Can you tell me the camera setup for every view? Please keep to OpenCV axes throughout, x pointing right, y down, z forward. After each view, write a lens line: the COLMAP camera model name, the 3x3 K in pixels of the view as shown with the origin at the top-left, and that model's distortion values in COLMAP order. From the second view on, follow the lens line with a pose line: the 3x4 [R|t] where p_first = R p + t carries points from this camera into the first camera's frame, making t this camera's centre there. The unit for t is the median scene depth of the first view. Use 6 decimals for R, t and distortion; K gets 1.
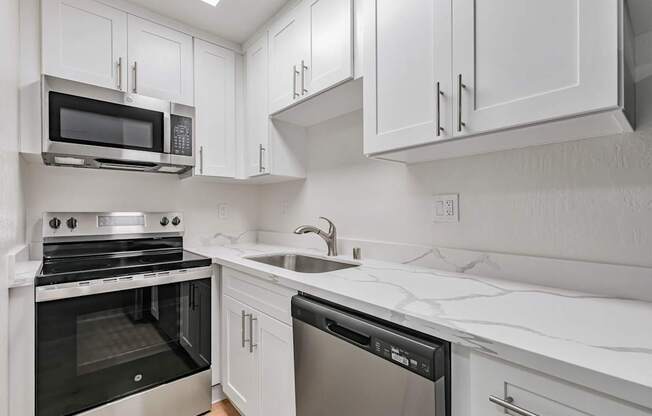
lens RADIAL K [[299.7, 0, 315.1], [0, 299.7, 211.9], [0, 0, 1]] dist [-0.002876, -0.000543]
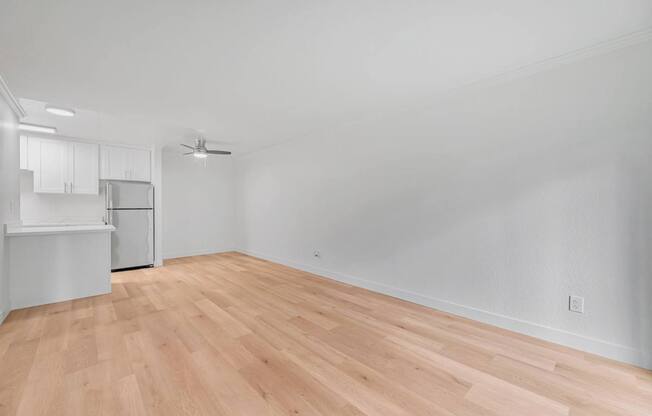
lens RADIAL K [[262.0, 0, 326.0], [0, 262.0, 208.0], [0, 0, 1]] dist [-0.000145, -0.000015]
pose [[-0.051974, 0.003750, 0.998641, -2.616345], [0.011830, 0.999925, -0.003139, 0.045810], [-0.998578, 0.011650, -0.052015, -1.951310]]
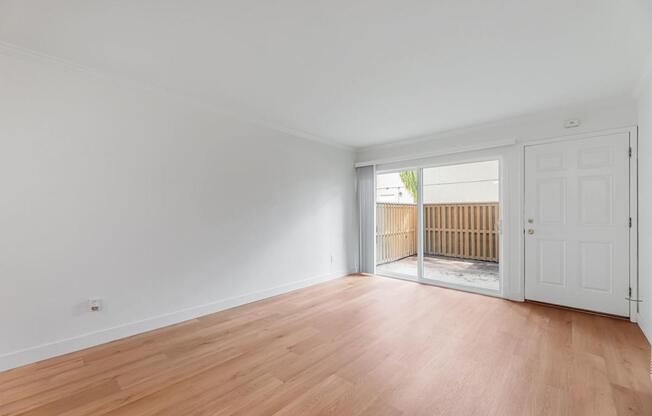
lens RADIAL K [[264.5, 0, 321.1], [0, 264.5, 211.6], [0, 0, 1]] dist [0.000461, 0.000085]
pose [[-0.993366, 0.008858, -0.114656, -0.944663], [0.008251, 0.999949, 0.005766, 0.018619], [0.114701, 0.004781, -0.993389, -0.475209]]
